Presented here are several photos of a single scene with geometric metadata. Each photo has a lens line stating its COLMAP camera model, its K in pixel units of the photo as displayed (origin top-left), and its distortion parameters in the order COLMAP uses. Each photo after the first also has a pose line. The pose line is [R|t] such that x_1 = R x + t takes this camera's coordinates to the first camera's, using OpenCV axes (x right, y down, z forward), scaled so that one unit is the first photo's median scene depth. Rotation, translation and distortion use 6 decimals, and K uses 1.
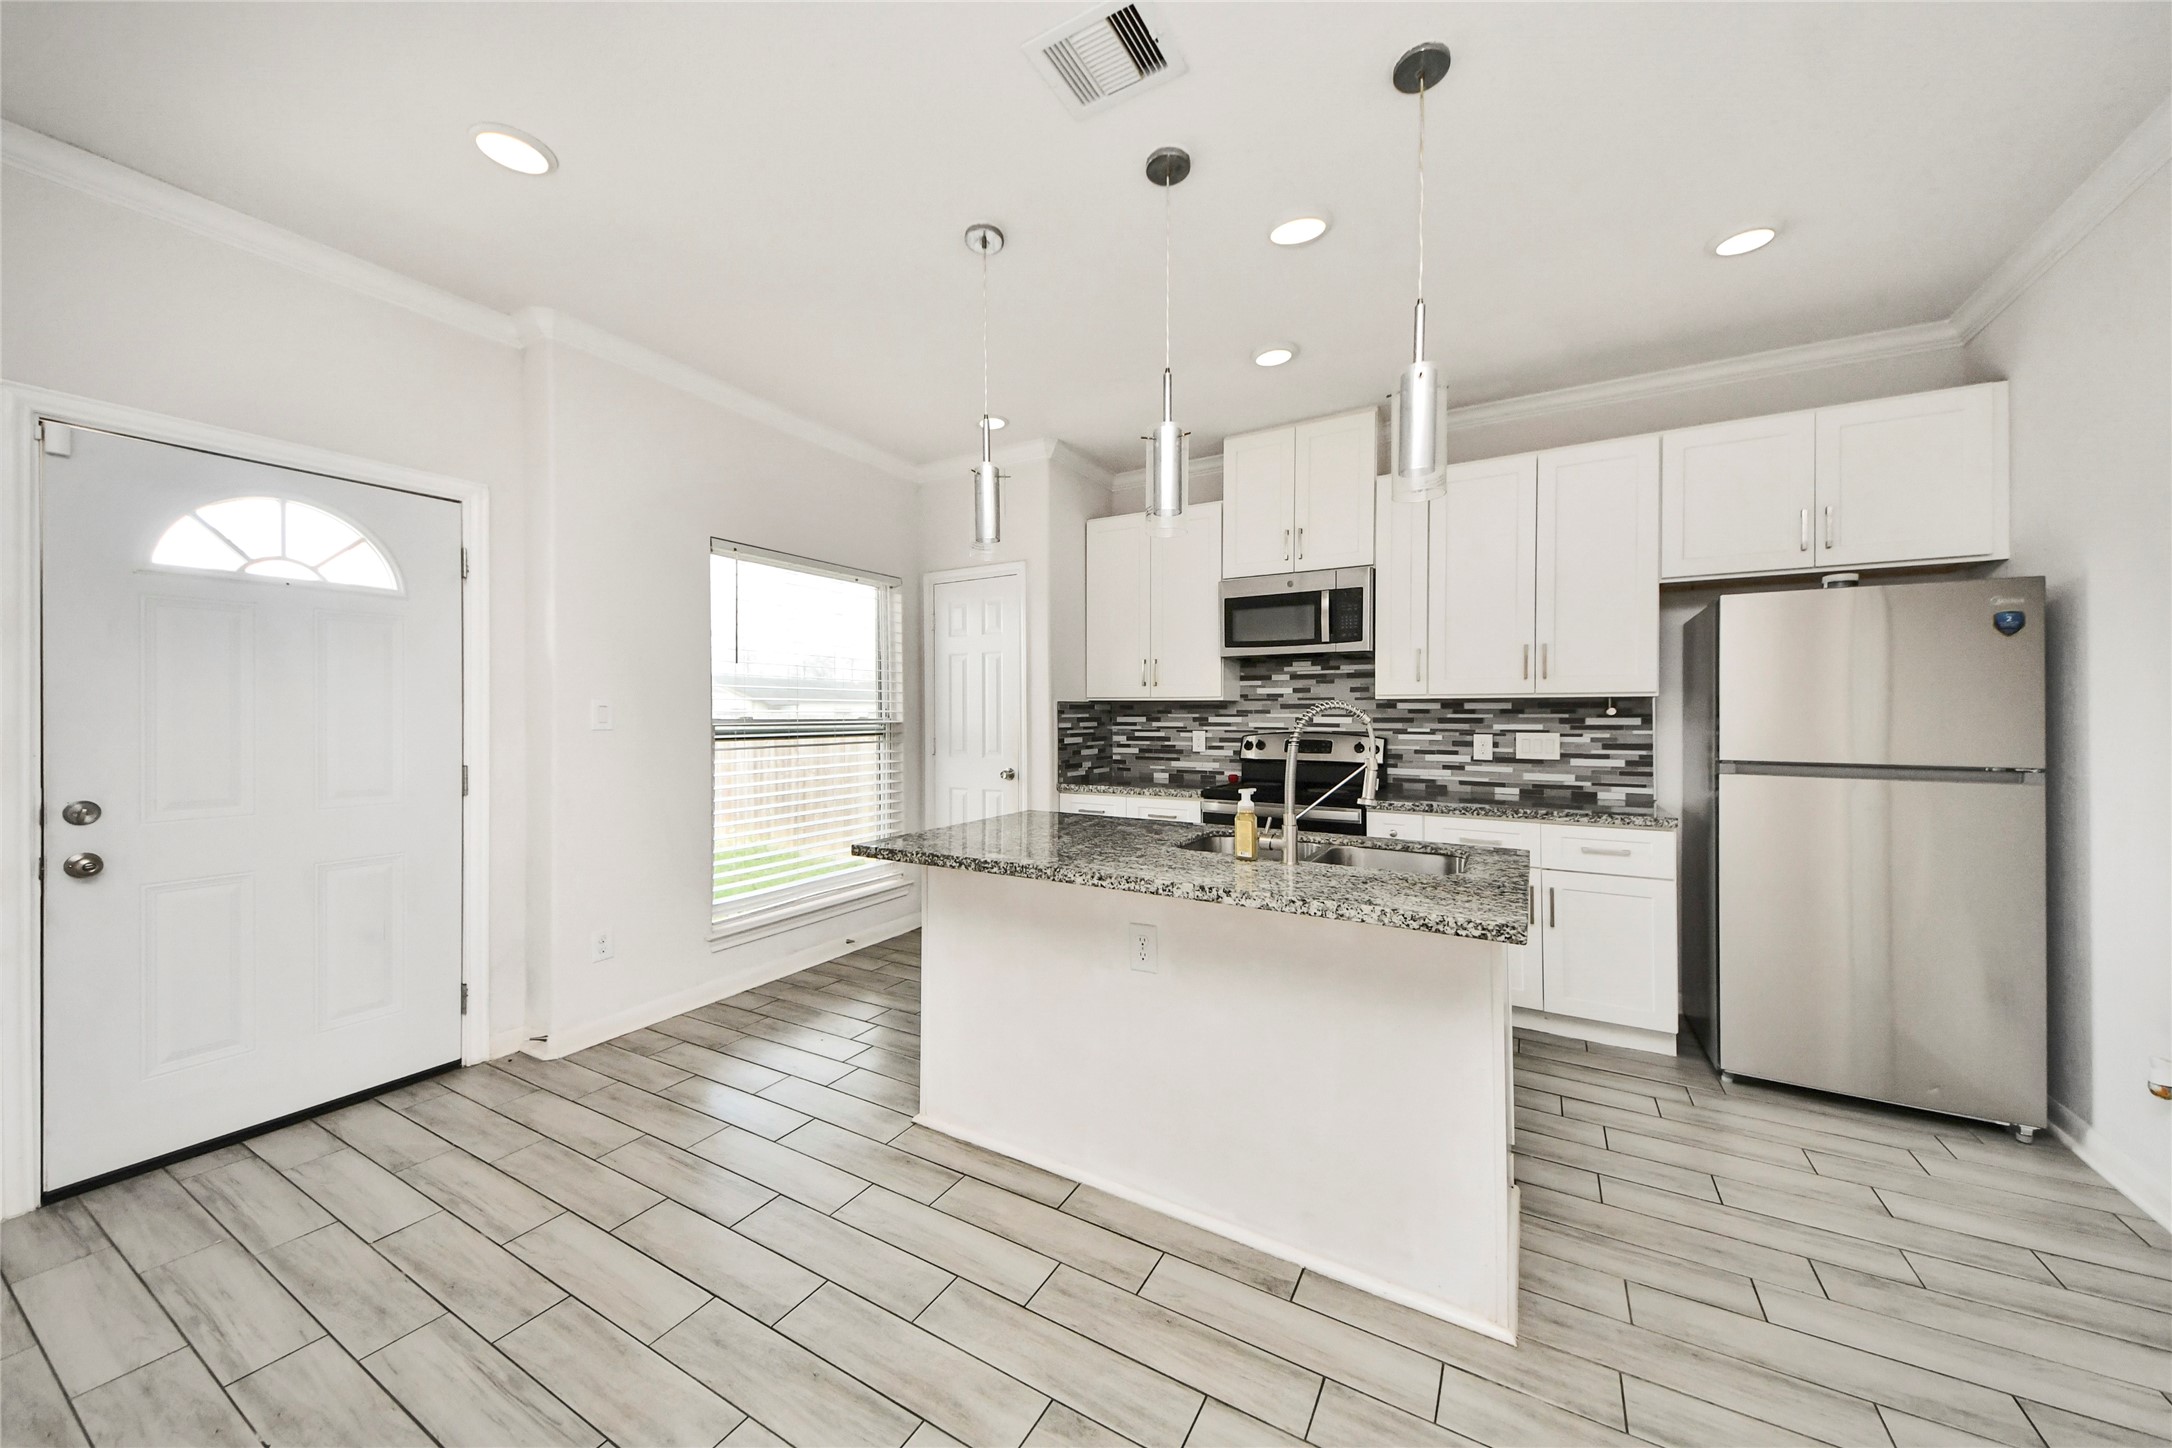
lens RADIAL K [[759.8, 0, 1089.4], [0, 759.8, 698.3], [0, 0, 1]] dist [0.067468, -0.023956]
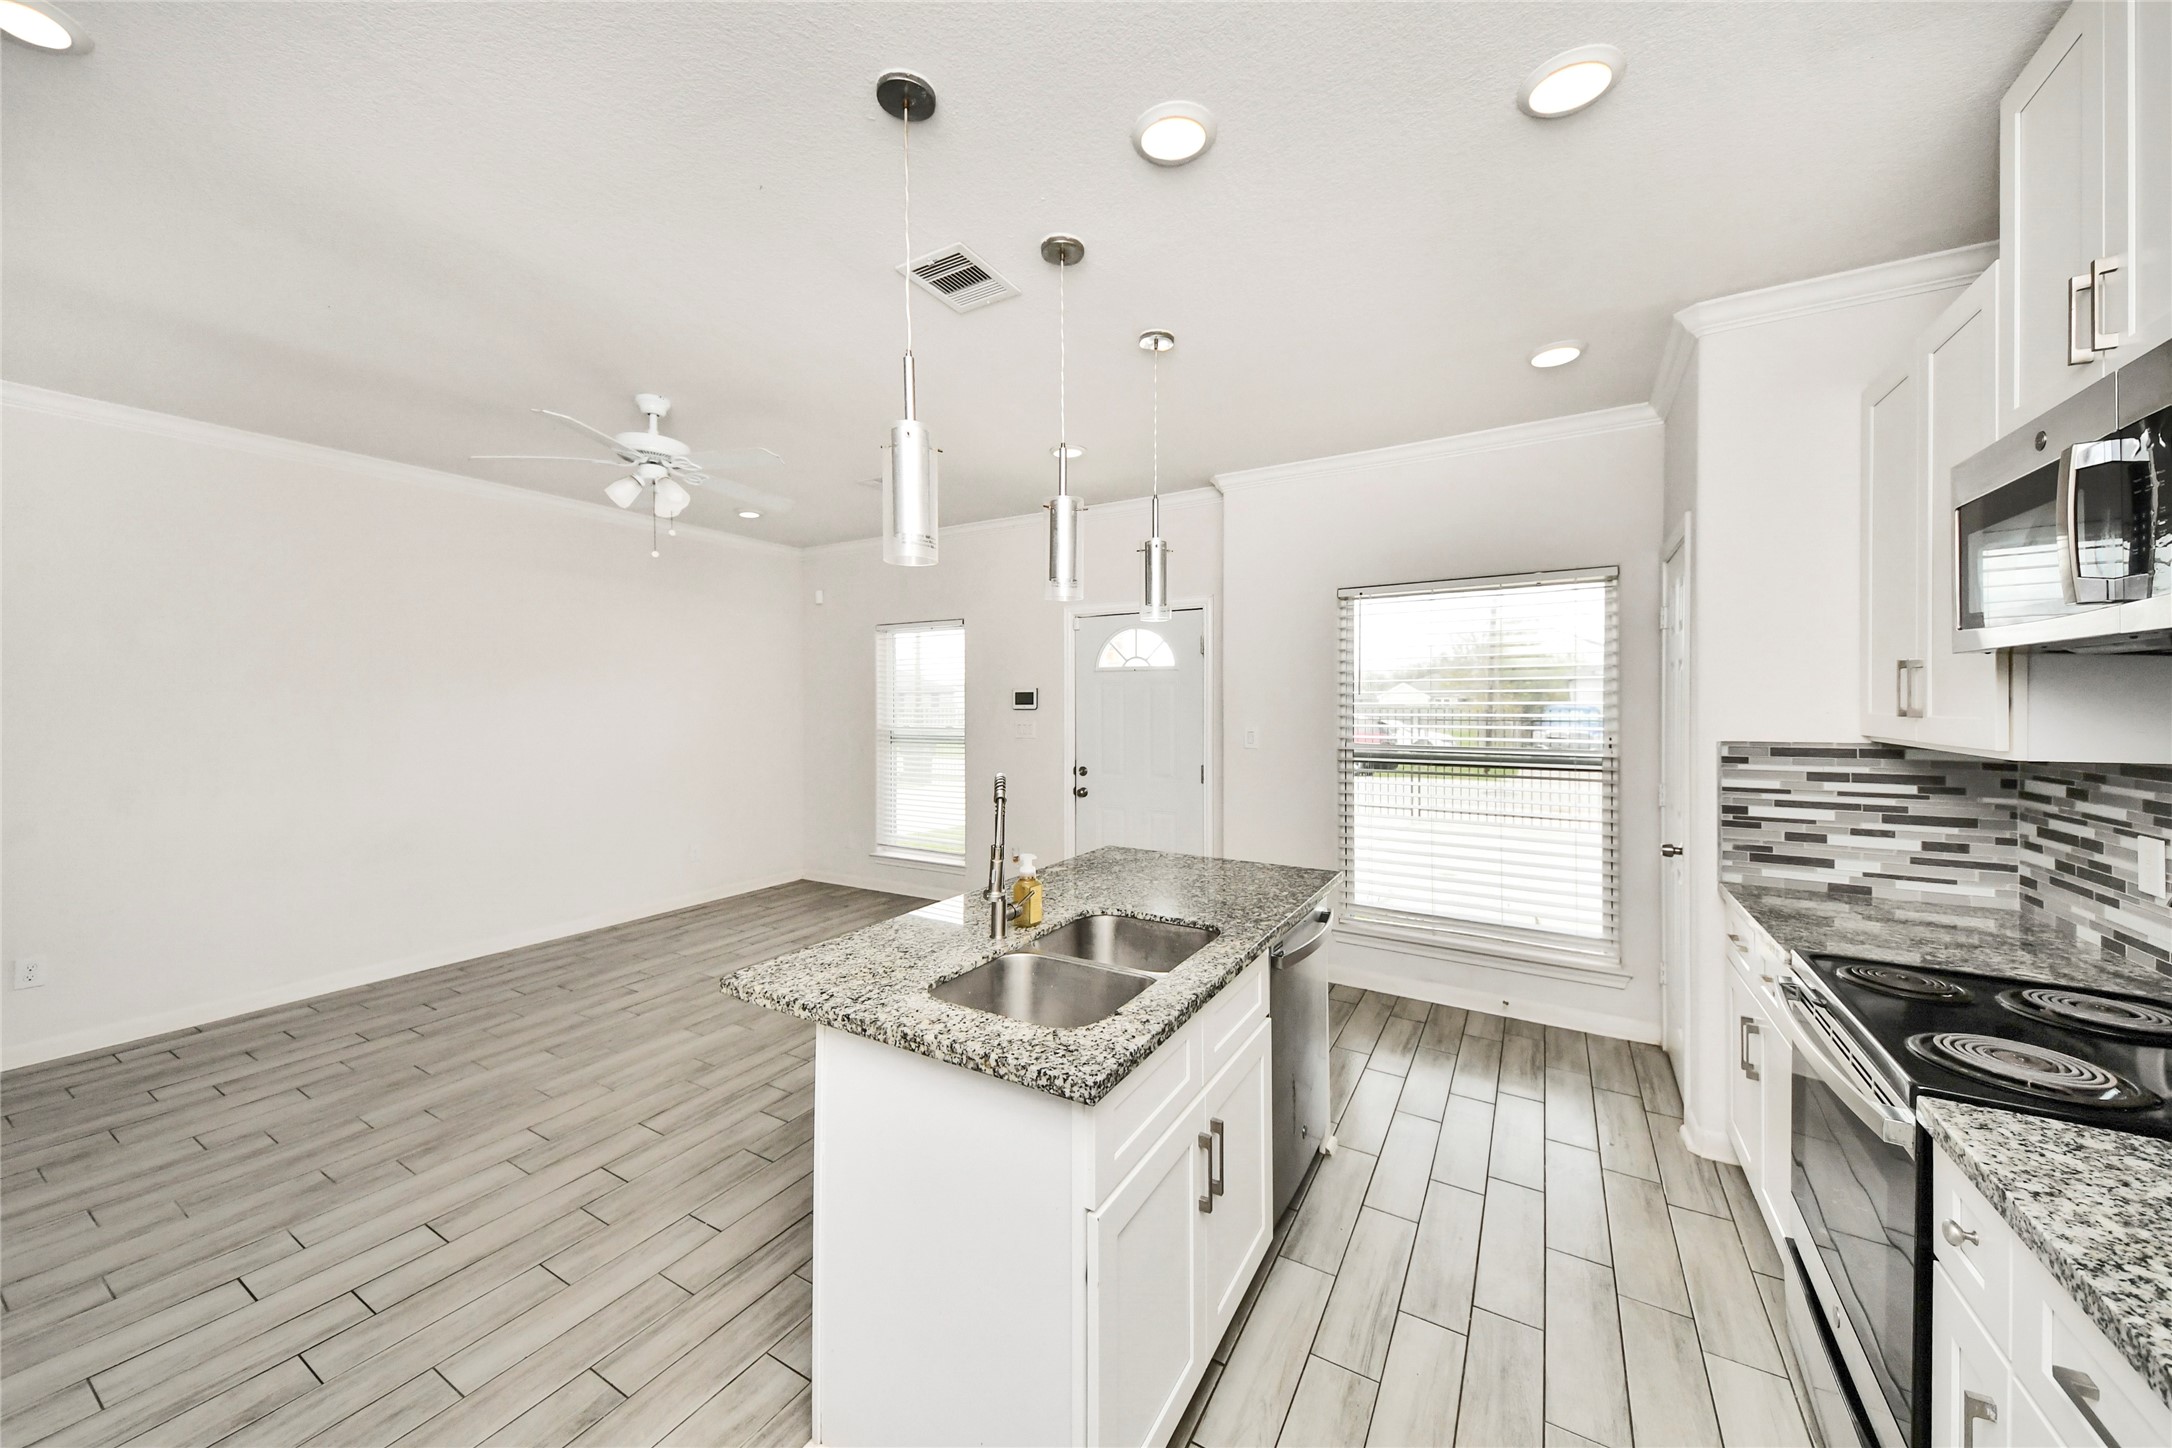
lens RADIAL K [[763.2, 0, 1086.2], [0, 763.2, 704.7], [0, 0, 1]] dist [0.024382, -0.007885]
pose [[-0.006038, 0.001783, -0.999980, 0.617747], [0.018875, 0.999820, 0.001669, -0.038342], [0.999804, -0.018865, -0.006071, 0.568275]]
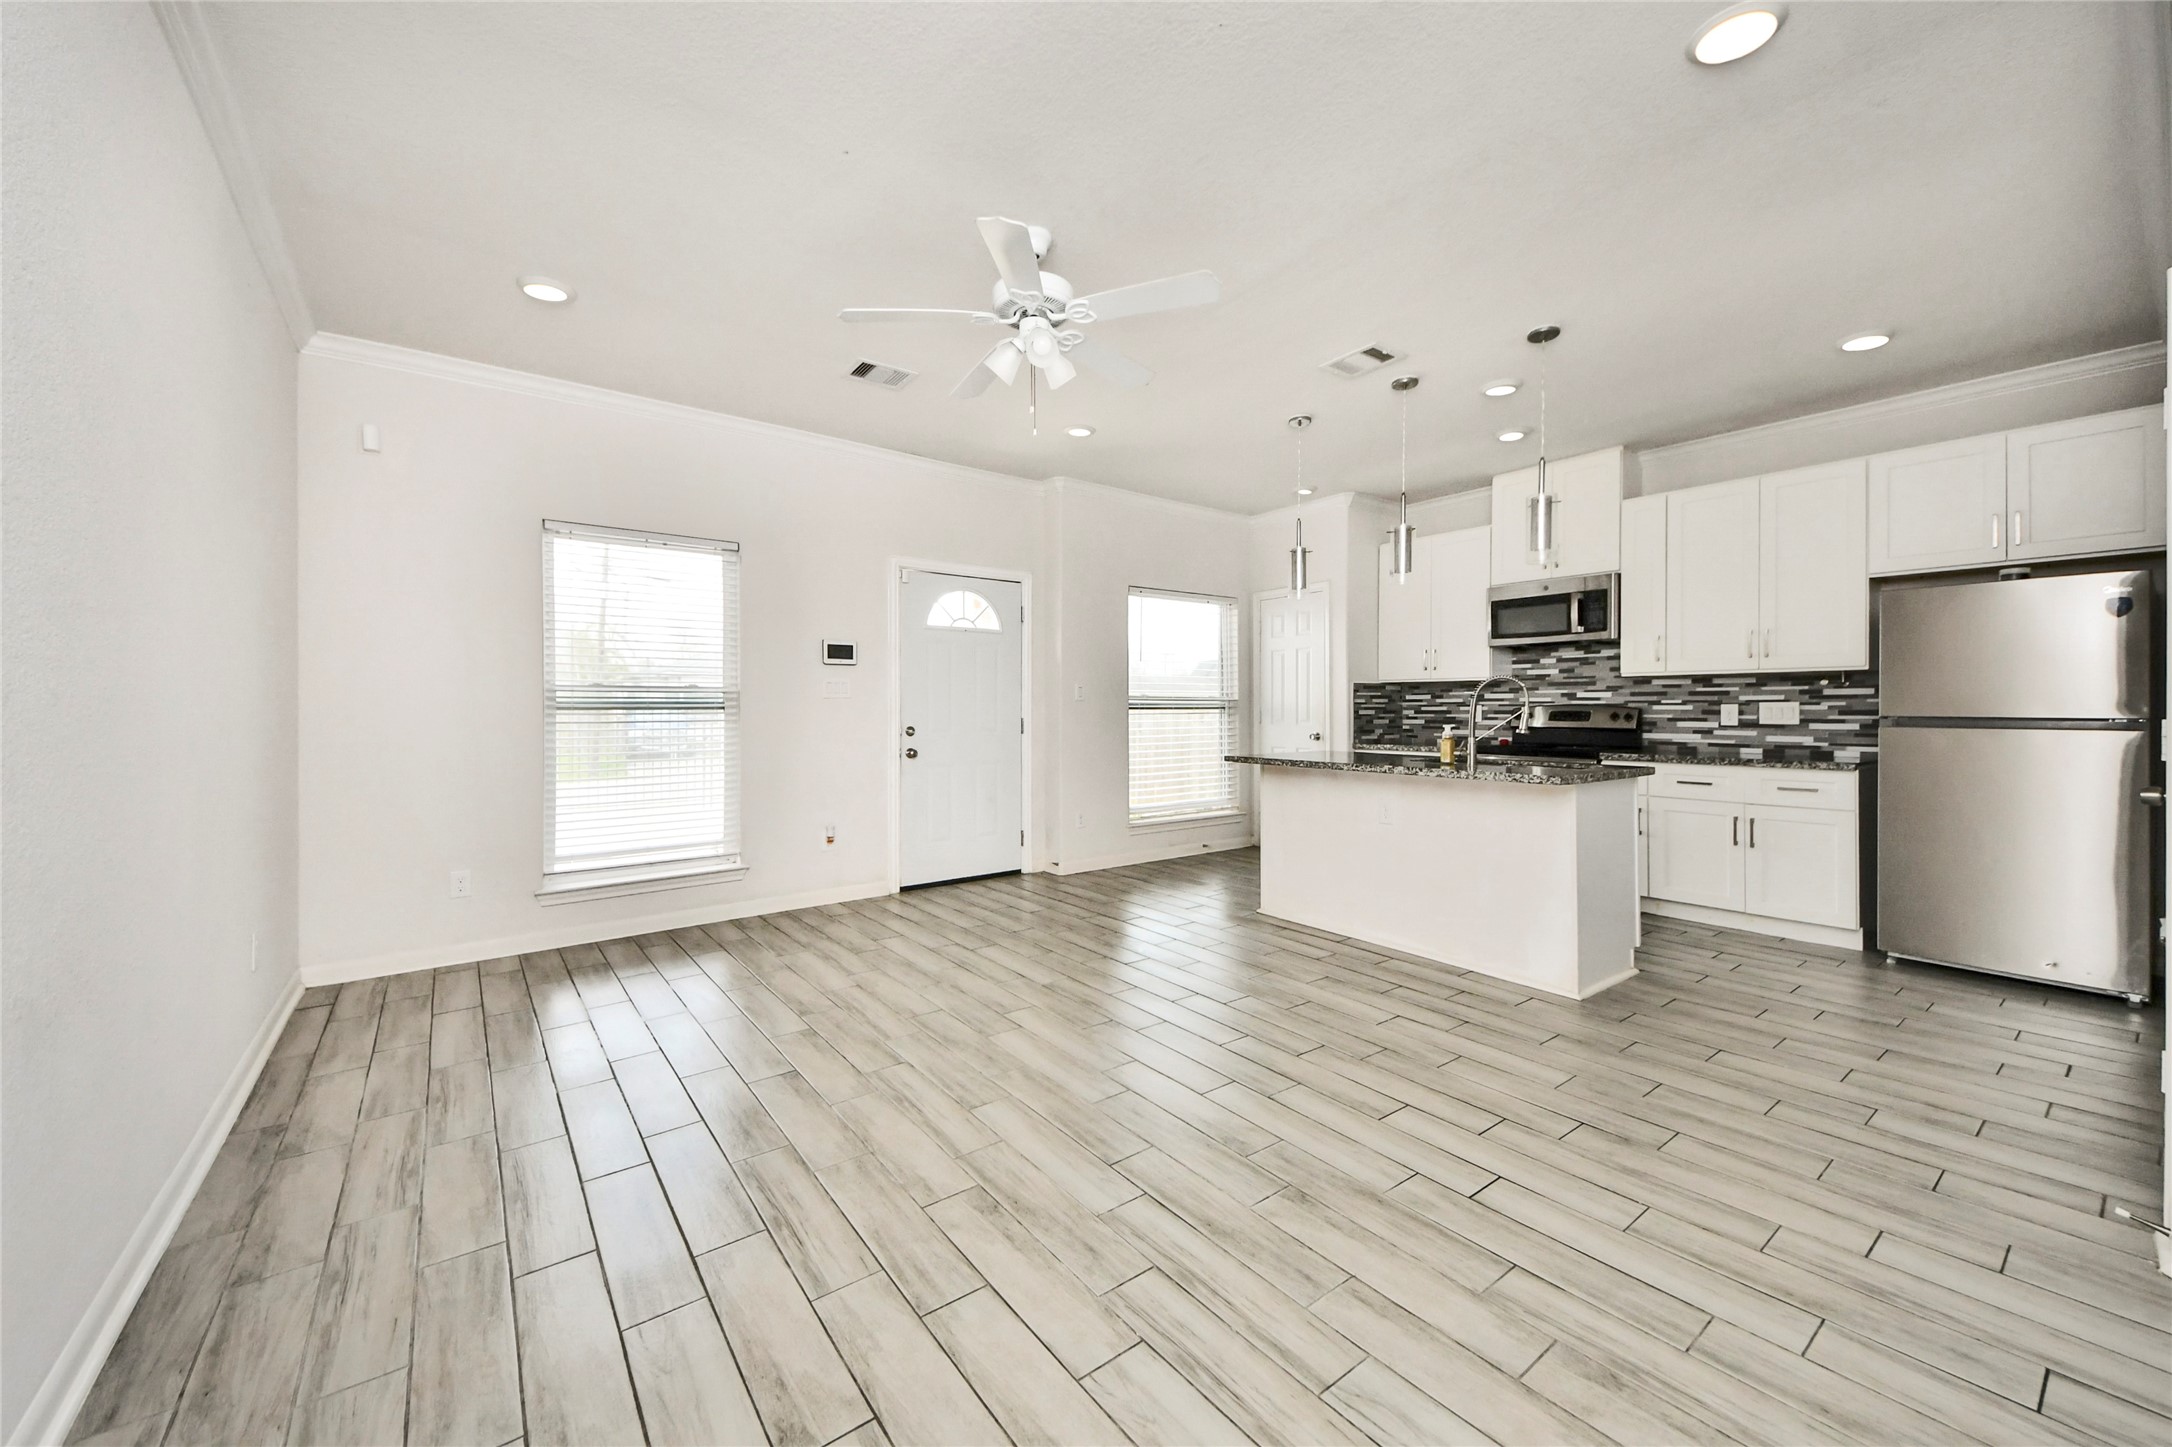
lens RADIAL K [[801.4, 0, 1057.9], [0, 801.4, 713.6], [0, 0, 1]] dist [0.027559, -0.008719]
pose [[0.911172, 0.002841, -0.412016, 0.075237], [0.009017, 0.999599, 0.026832, 0.017206], [0.411928, -0.028163, 0.910781, -0.571928]]
